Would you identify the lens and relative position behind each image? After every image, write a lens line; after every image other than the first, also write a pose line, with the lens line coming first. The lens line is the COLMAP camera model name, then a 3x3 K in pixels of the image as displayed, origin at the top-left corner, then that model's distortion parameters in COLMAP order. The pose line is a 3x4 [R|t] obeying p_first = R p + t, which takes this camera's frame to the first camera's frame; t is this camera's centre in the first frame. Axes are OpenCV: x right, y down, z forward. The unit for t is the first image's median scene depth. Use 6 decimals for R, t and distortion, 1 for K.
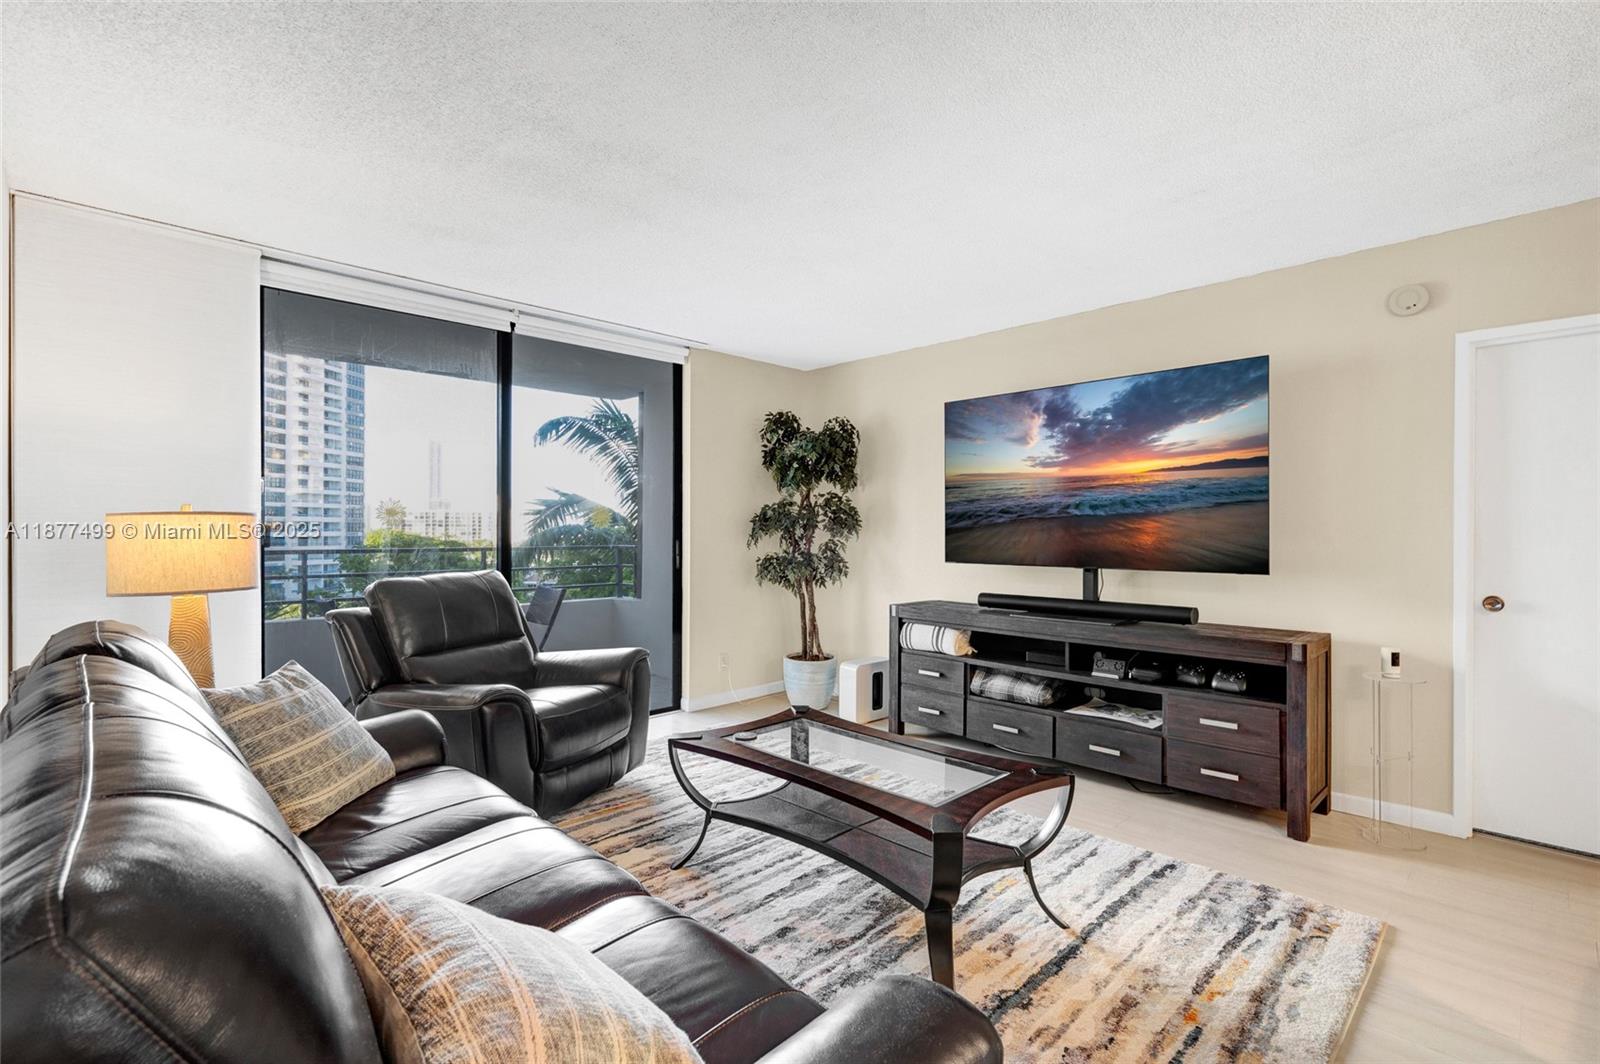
lens RADIAL K [[726.7, 0, 800.0], [0, 726.7, 532.0], [0, 0, 1]] dist [0.001593, 0.000297]
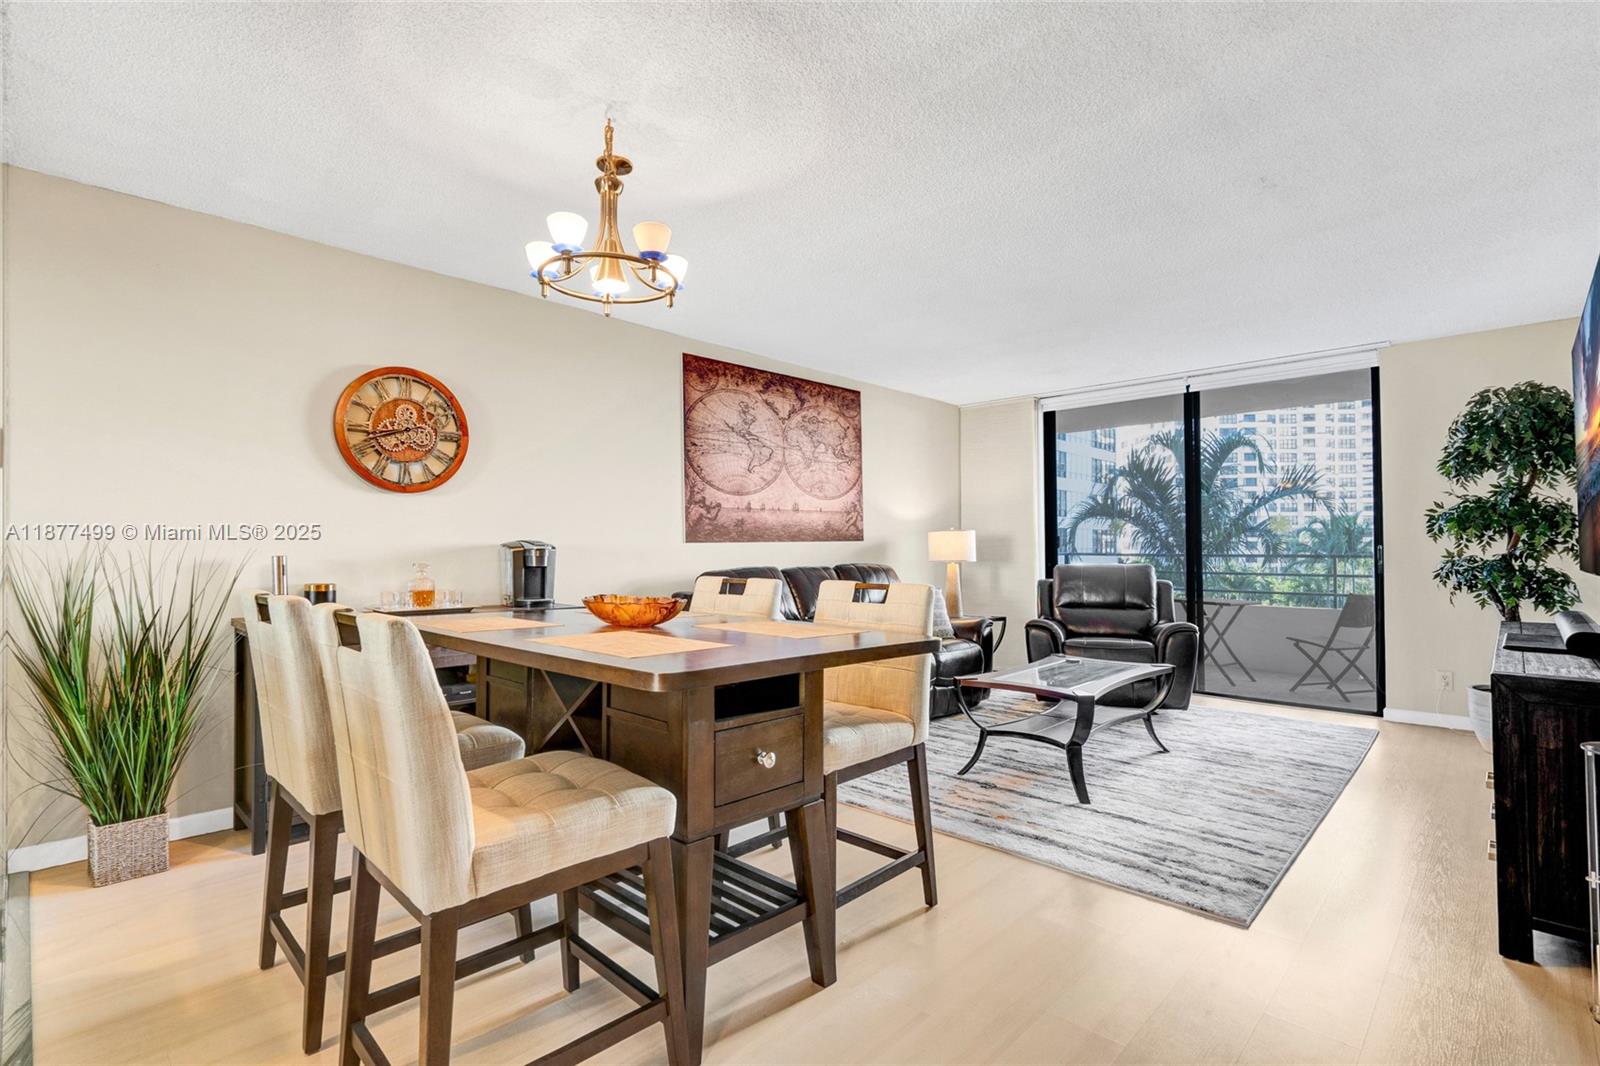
lens RADIAL K [[758.2, 0, 800.0], [0, 758.2, 533.0], [0, 0, 1]] dist [0.003911, 0.001419]
pose [[0.023726, -0.027090, -0.999351, 1.781417], [0.002137, 0.999632, -0.027047, 0.048930], [0.999716, -0.001493, 0.023775, 0.390285]]
